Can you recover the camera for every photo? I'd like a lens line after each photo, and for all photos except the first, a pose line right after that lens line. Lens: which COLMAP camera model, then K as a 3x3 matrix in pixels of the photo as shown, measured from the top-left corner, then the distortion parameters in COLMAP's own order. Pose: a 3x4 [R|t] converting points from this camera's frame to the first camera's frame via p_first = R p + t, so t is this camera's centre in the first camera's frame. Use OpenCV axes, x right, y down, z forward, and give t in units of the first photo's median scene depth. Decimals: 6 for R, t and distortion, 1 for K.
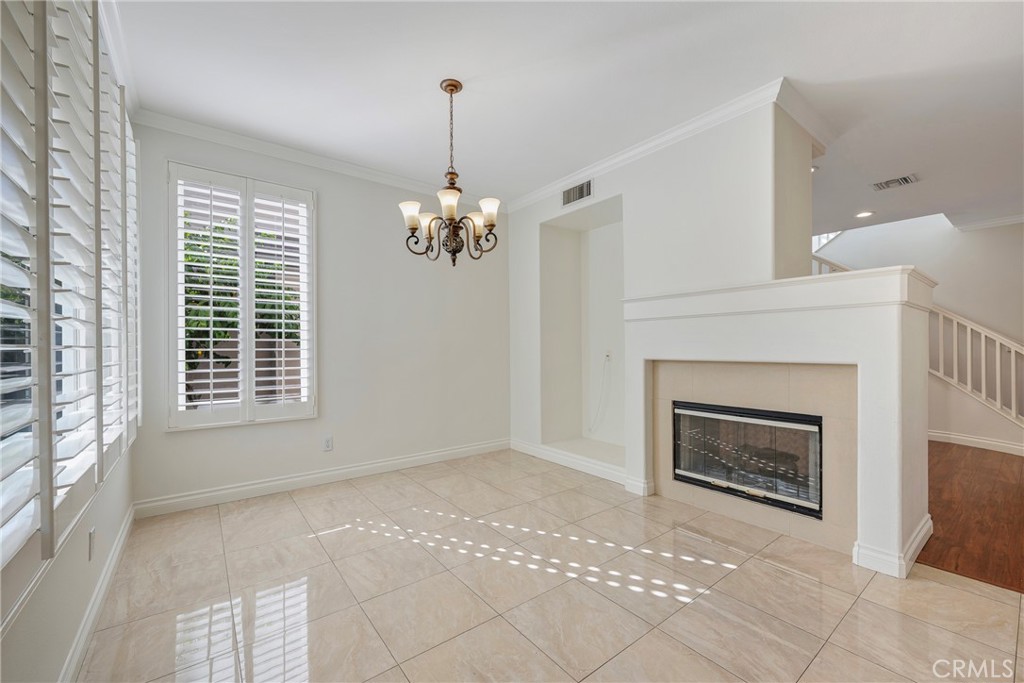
lens RADIAL K [[408.4, 0, 508.1], [0, 408.4, 347.2], [0, 0, 1]] dist [0.001747, 0.000219]
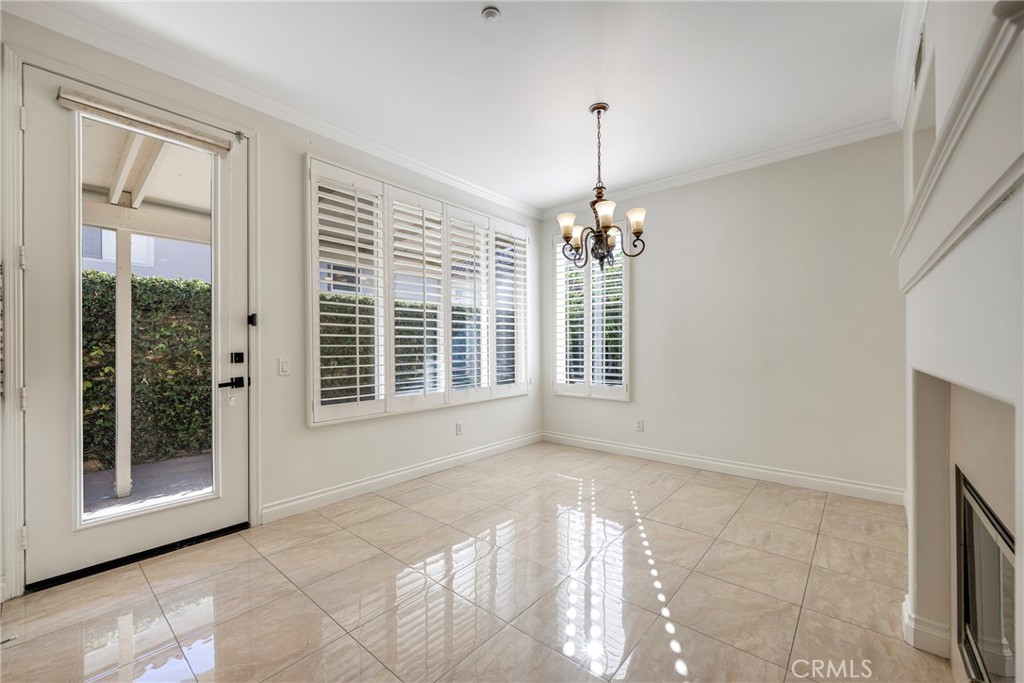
lens RADIAL K [[408.4, 0, 508.1], [0, 408.4, 347.2], [0, 0, 1]] dist [0.001747, 0.000219]
pose [[0.208292, 0.004433, -0.978057, 0.796464], [0.002894, 0.999983, 0.005148, 0.001995], [0.978062, -0.003902, 0.208275, 0.468341]]
